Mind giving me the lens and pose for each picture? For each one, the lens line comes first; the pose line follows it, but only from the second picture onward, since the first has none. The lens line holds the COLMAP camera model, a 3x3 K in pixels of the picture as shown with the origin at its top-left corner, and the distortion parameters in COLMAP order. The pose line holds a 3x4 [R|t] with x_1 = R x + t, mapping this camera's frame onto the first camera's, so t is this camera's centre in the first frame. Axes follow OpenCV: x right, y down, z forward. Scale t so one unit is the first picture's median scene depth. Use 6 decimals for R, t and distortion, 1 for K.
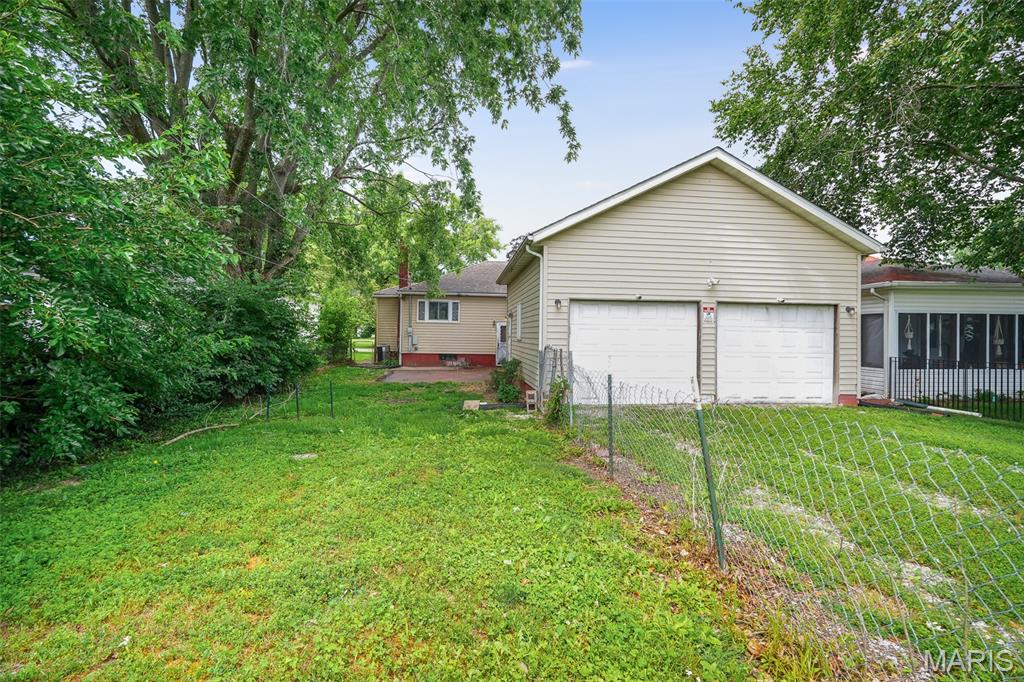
lens RADIAL K [[452.4, 0, 494.0], [0, 452.4, 331.2], [0, 0, 1]] dist [-0.001907, 0.000146]
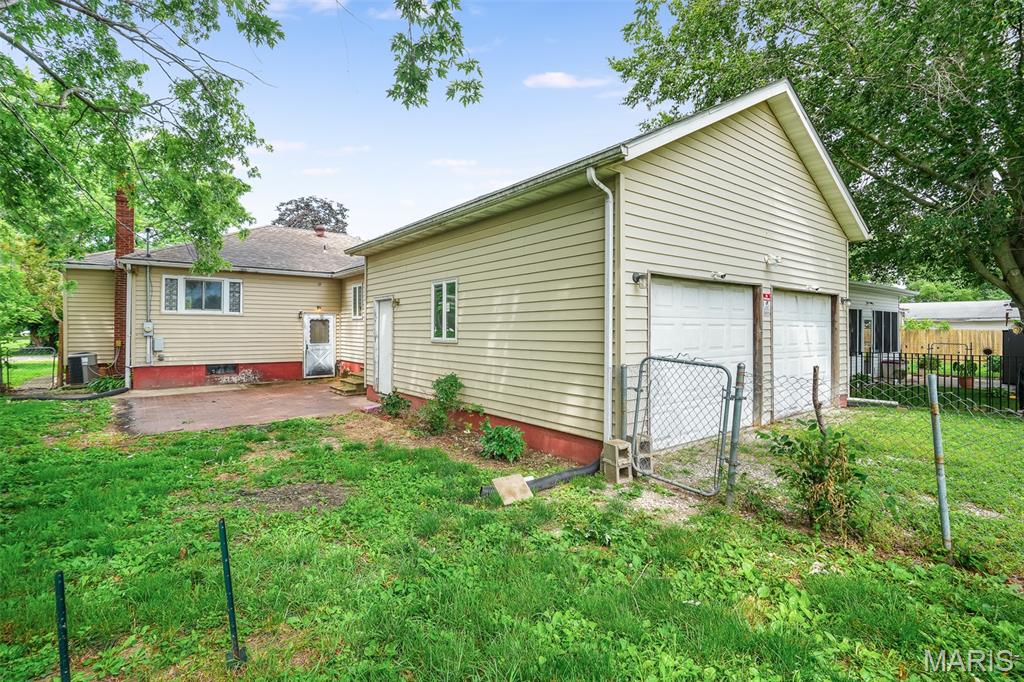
lens RADIAL K [[483.5, 0, 510.4], [0, 483.5, 328.8], [0, 0, 1]] dist [-0.001851, 0.000423]
pose [[0.845391, -0.011519, 0.534024, -0.122293], [0.007215, 0.999922, 0.010146, -0.002759], [-0.534100, -0.004724, 0.845408, 0.220437]]
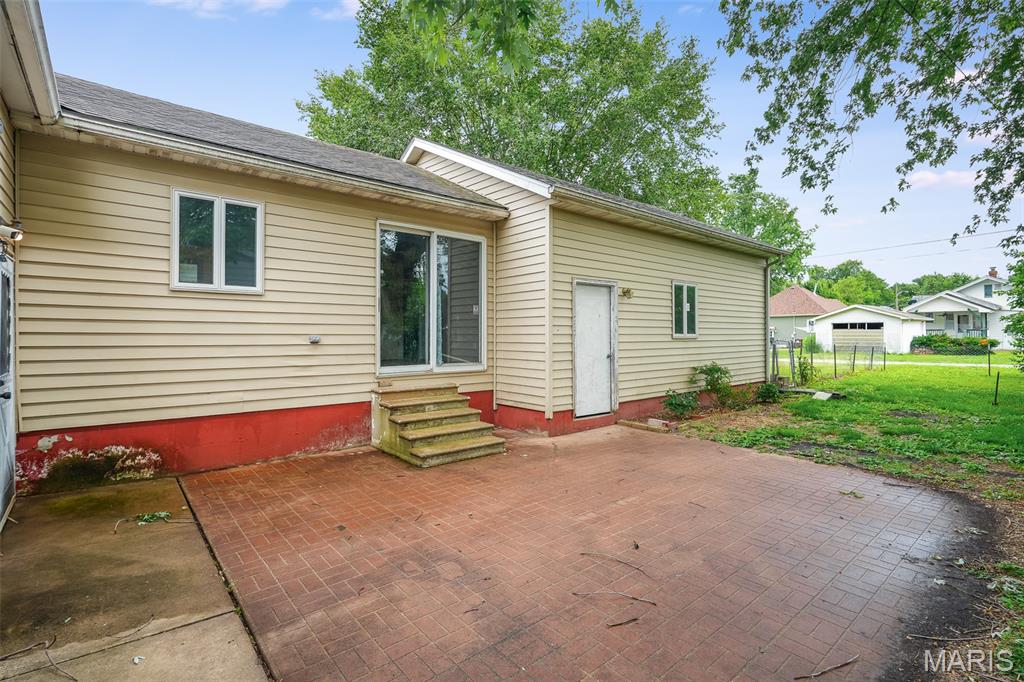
lens RADIAL K [[474.9, 0, 510.1], [0, 474.9, 339.3], [0, 0, 1]] dist [-0.003433, 0.000261]
pose [[-0.566283, -0.017283, 0.824030, -0.226761], [-0.009456, 0.999851, 0.014473, 0.008022], [-0.824157, 0.000404, -0.566362, 0.977055]]
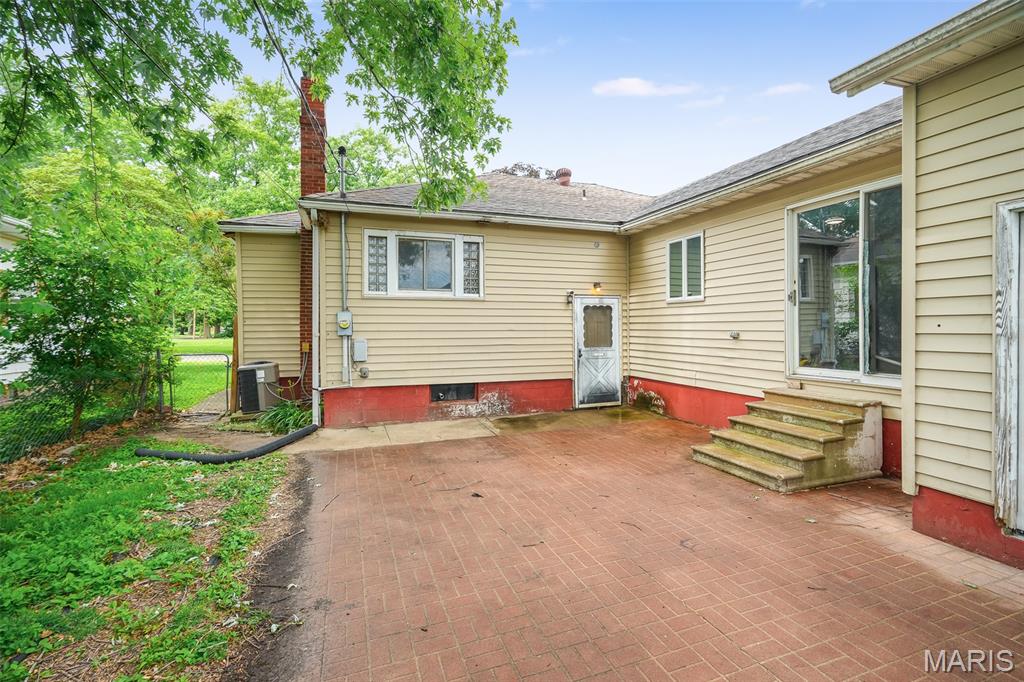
lens RADIAL K [[464.6, 0, 510.8], [0, 464.6, 336.8], [0, 0, 1]] dist [0.000622, 0.001601]
pose [[0.968560, -0.023209, 0.247697, -0.150659], [0.017185, 0.999502, 0.026454, 0.003375], [-0.248187, -0.021365, 0.968476, 0.630210]]
